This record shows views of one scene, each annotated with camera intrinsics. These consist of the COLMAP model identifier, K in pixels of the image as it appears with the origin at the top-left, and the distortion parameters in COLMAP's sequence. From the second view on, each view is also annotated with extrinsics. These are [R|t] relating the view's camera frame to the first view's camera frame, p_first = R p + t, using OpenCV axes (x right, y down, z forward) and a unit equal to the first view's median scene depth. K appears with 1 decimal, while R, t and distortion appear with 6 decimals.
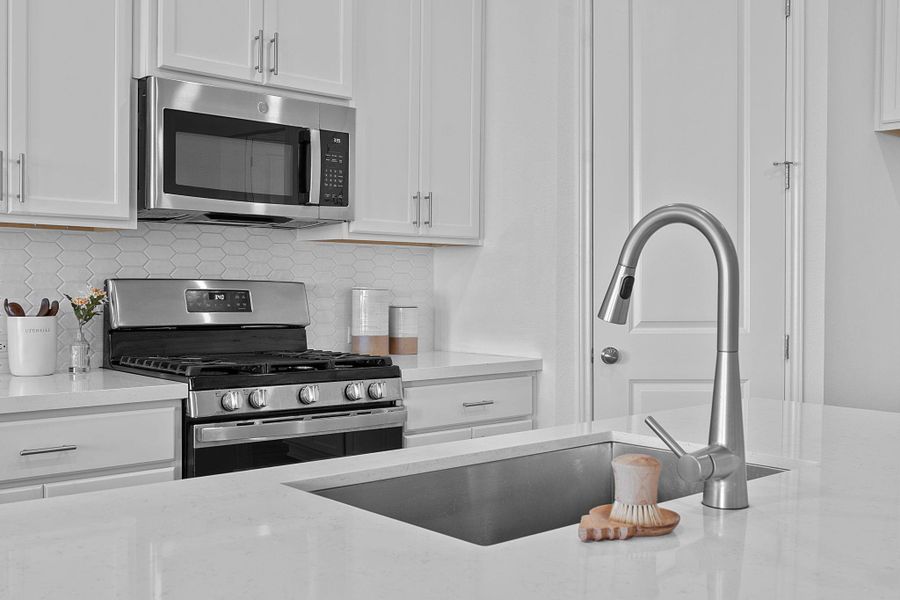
lens RADIAL K [[924.7, 0, 449.9], [0, 924.7, 316.4], [0, 0, 1]] dist [-0.002434, 0.003937]
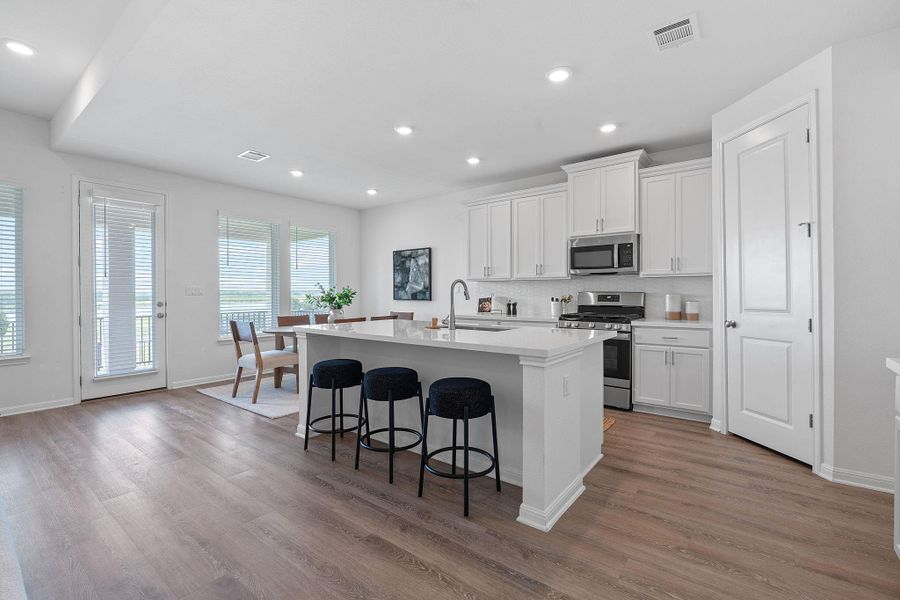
lens RADIAL K [[400.2, 0, 452.9], [0, 400.2, 294.4], [0, 0, 1]] dist [-0.010579, 0.000192]
pose [[0.185535, -0.007270, -0.982611, 1.077461], [-0.027667, 0.999538, -0.012619, 0.002895], [0.982248, 0.029527, 0.185248, 0.193940]]
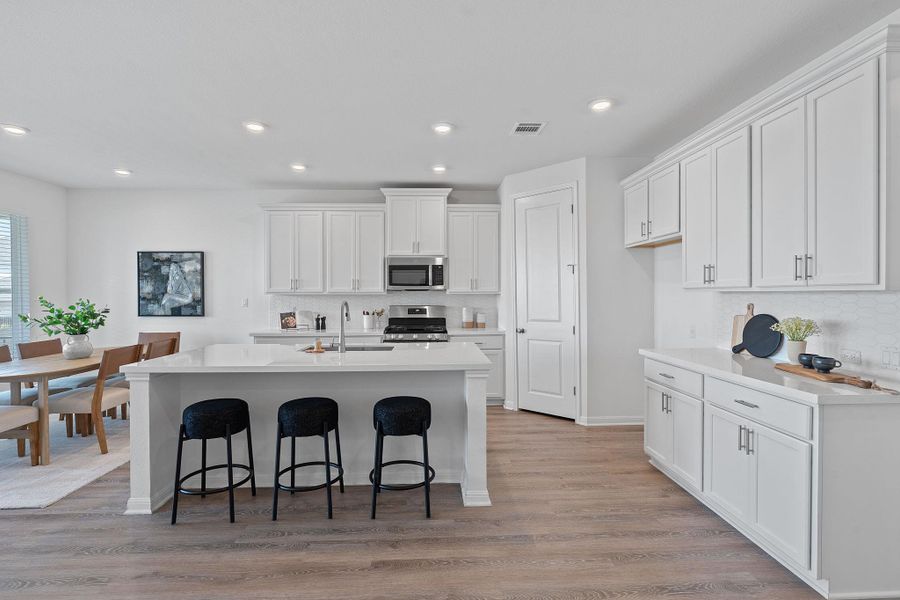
lens RADIAL K [[424.2, 0, 450.0], [0, 424.2, 300.0], [0, 0, 1]] dist [-0.010550, 0.000752]
pose [[0.776491, -0.004334, -0.630113, 0.961292], [-0.009941, 0.999768, -0.019127, -0.032244], [0.630050, 0.021116, 0.776268, -0.257455]]
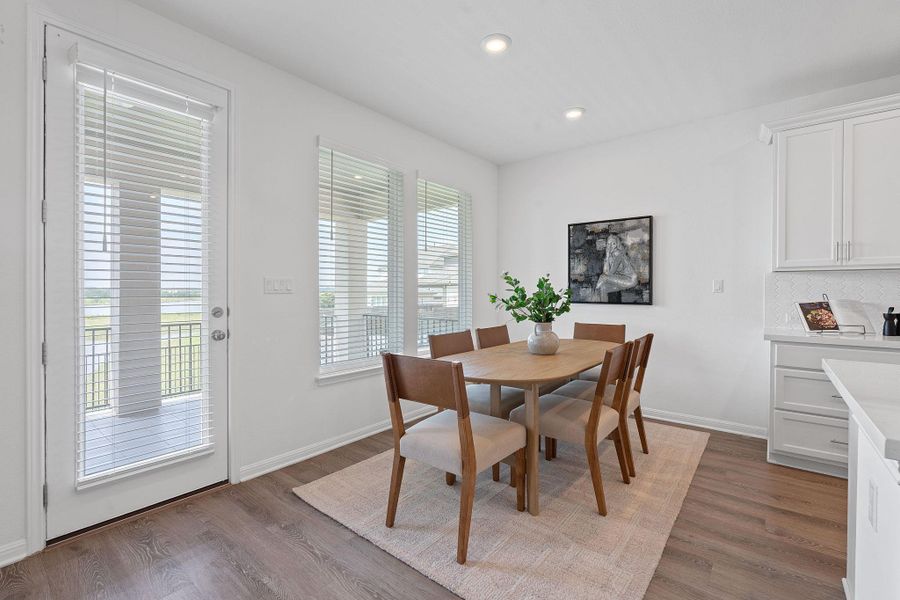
lens RADIAL K [[395.3, 0, 450.5], [0, 395.3, 294.5], [0, 0, 1]] dist [-0.008926, 0.000336]
pose [[0.160209, -0.002271, -0.987080, 0.141666], [-0.034063, 0.999389, -0.007828, 0.010553], [0.986495, 0.034877, 0.160034, -0.328758]]
